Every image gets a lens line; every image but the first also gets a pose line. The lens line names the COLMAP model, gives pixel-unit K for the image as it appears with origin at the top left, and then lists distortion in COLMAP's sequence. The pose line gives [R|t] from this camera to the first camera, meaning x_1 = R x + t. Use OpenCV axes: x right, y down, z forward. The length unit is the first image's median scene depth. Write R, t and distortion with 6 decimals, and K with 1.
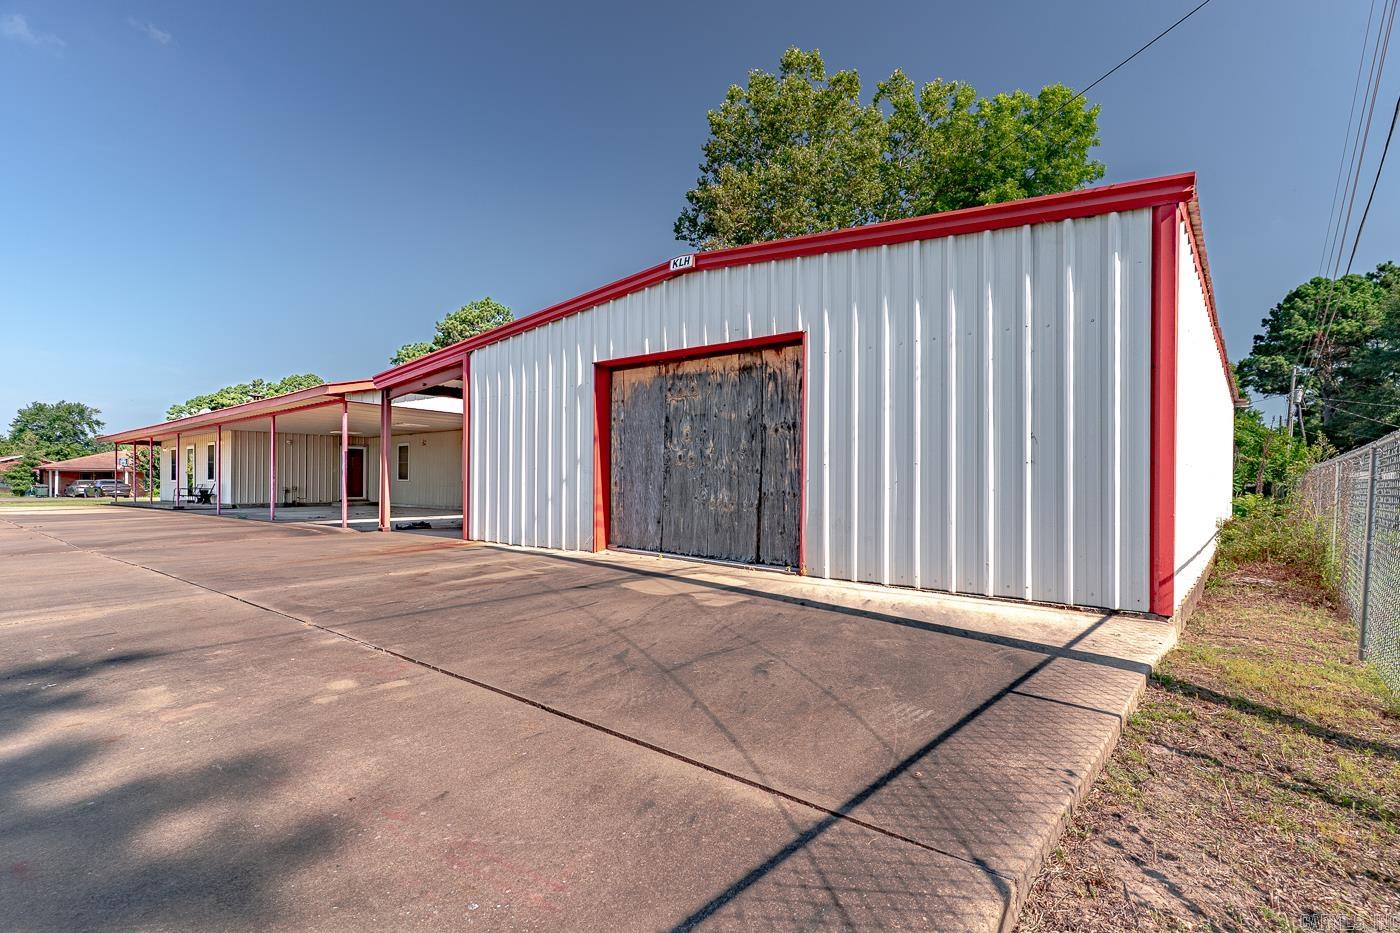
lens RADIAL K [[670.9, 0, 699.5], [0, 670.9, 494.1], [0, 0, 1]] dist [-0.001184, 0.000942]
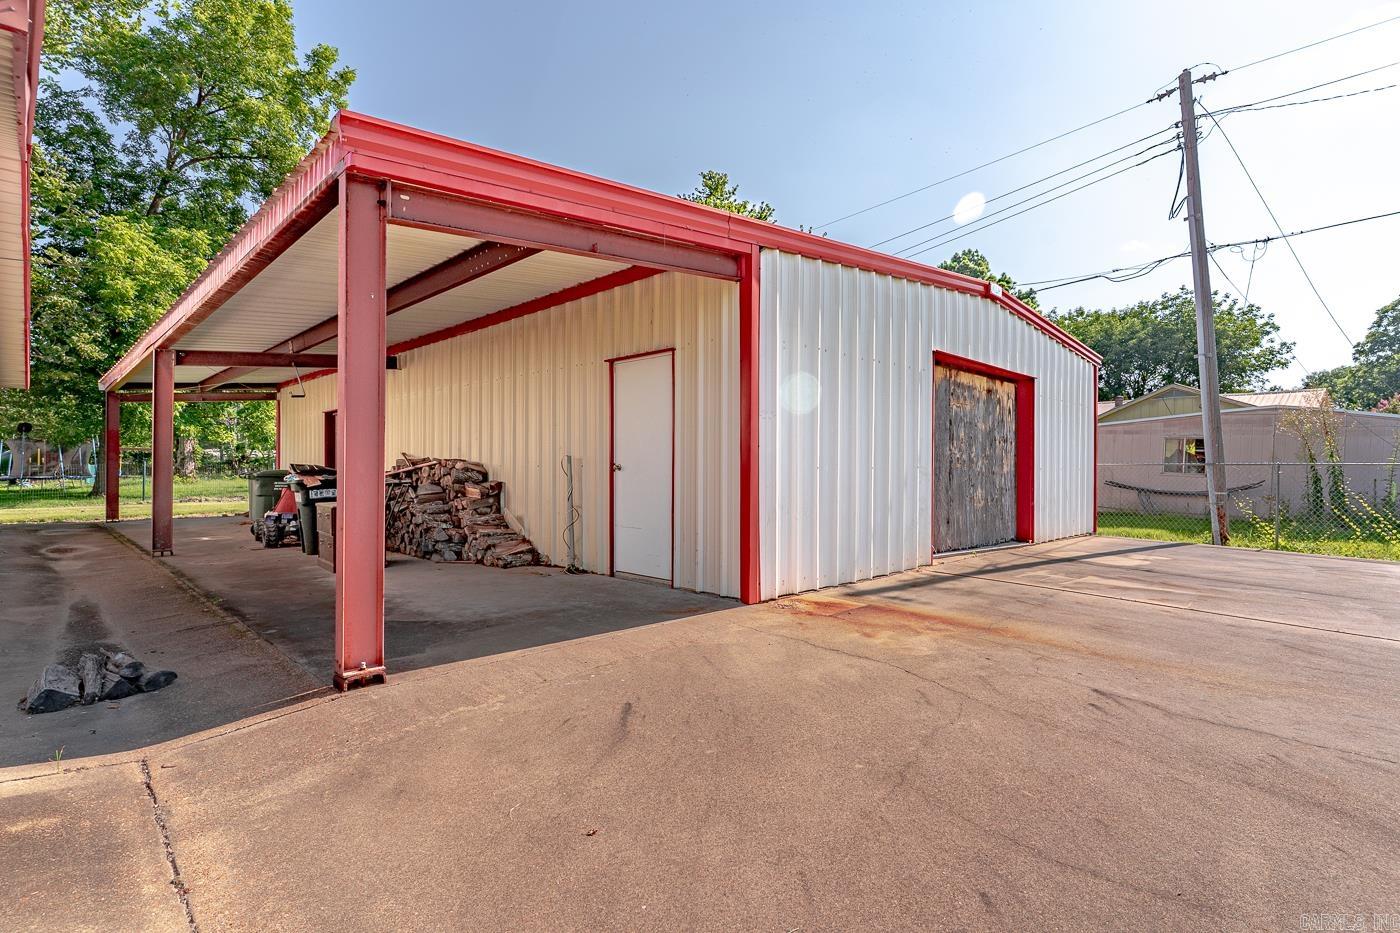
lens RADIAL K [[670.9, 0, 737.1], [0, 670.9, 483.8], [0, 0, 1]] dist [-0.001184, 0.000942]
pose [[0.080344, -0.032314, 0.996243, -0.225786], [0.012832, 0.999425, 0.031382, -0.010781], [-0.996685, 0.010263, 0.080712, 0.251649]]
